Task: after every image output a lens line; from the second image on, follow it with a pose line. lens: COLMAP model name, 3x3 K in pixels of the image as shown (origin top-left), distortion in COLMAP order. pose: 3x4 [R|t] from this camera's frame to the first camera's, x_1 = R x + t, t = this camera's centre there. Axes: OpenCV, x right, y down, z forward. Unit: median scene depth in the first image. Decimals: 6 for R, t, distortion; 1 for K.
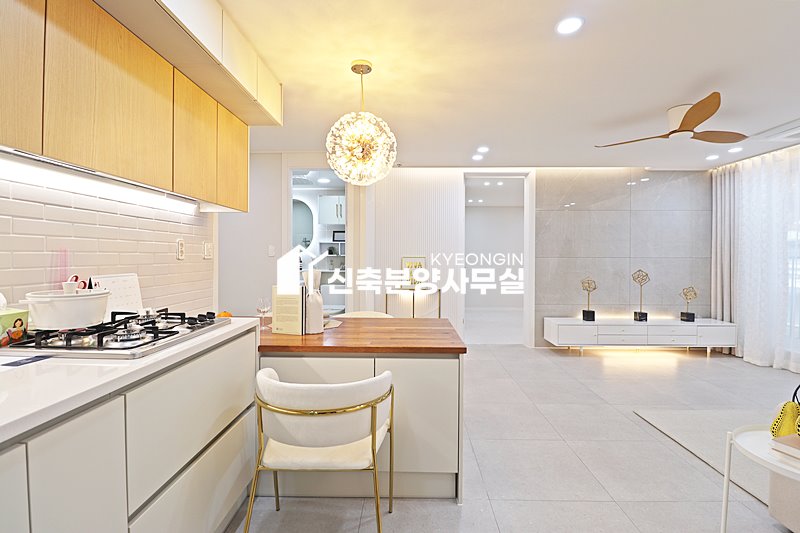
lens RADIAL K [[369.7, 0, 398.0], [0, 369.7, 260.2], [0, 0, 1]] dist [-0.000163, -0.011473]
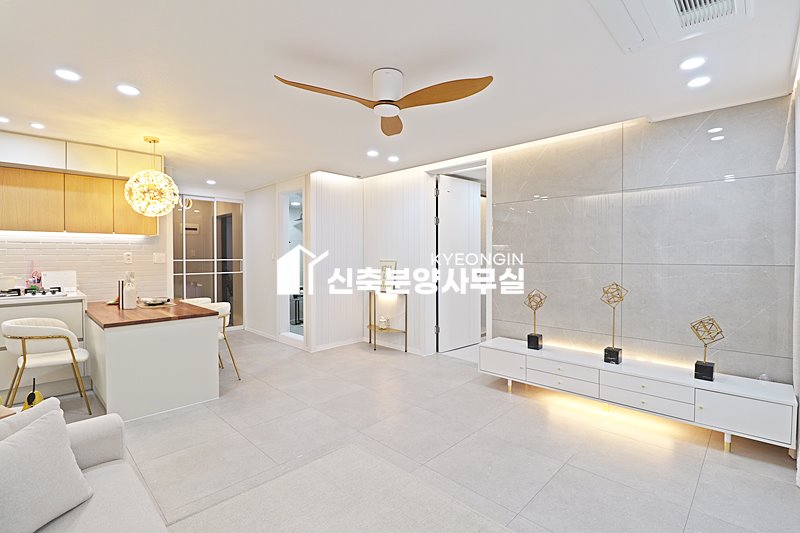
lens RADIAL K [[369.7, 0, 396.3], [0, 369.7, 265.4], [0, 0, 1]] dist [-0.000163, -0.011473]
pose [[0.734187, 0.014963, -0.678782, 0.821032], [-0.002470, 0.999809, 0.019368, -0.016463], [0.678943, -0.012543, 0.734084, 0.275889]]
